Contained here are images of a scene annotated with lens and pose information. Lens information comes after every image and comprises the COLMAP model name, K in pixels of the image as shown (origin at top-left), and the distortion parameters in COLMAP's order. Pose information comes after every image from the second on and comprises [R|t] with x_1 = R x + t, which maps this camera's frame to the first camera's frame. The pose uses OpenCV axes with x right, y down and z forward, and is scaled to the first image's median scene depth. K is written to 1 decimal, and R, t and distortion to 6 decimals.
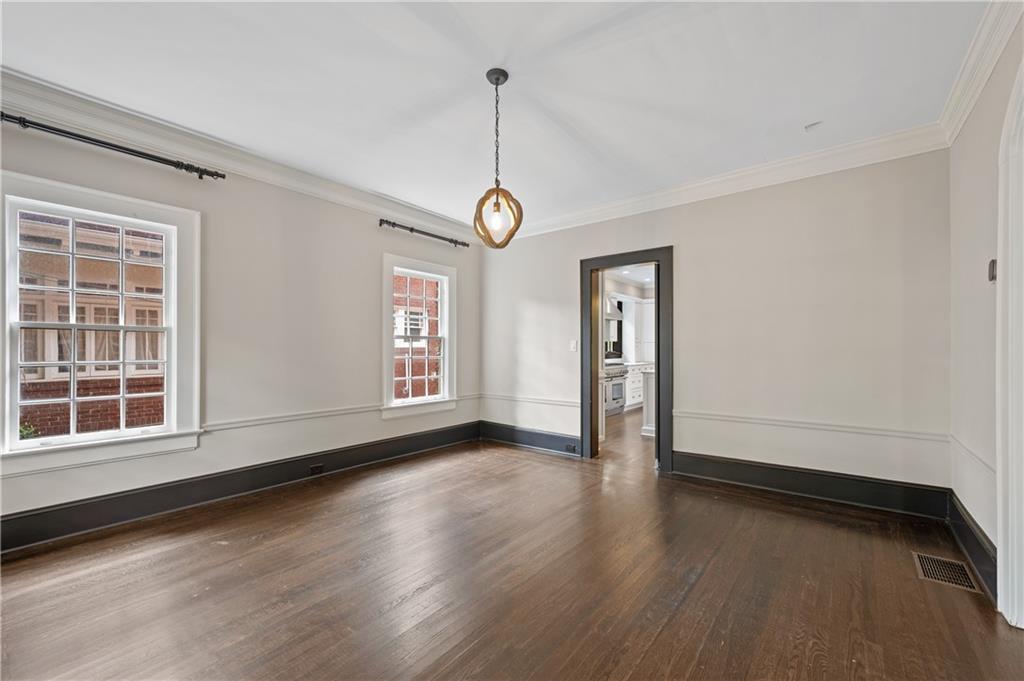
lens RADIAL K [[415.3, 0, 512.2], [0, 415.3, 345.5], [0, 0, 1]] dist [0.000979, 0.000035]
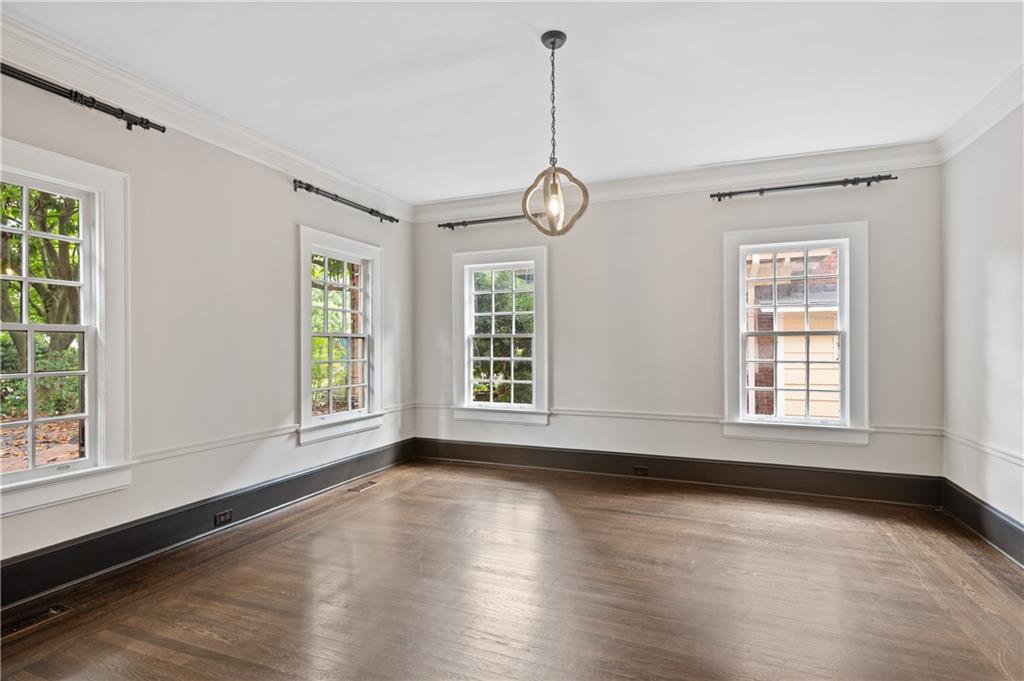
lens RADIAL K [[496.8, 0, 537.3], [0, 496.8, 344.5], [0, 0, 1]] dist [-0.001182, 0.000077]
pose [[0.296619, -0.005378, -0.954981, 0.754405], [0.009782, 0.999949, -0.002593, -0.004703], [0.954946, -0.008573, 0.296657, 0.523946]]
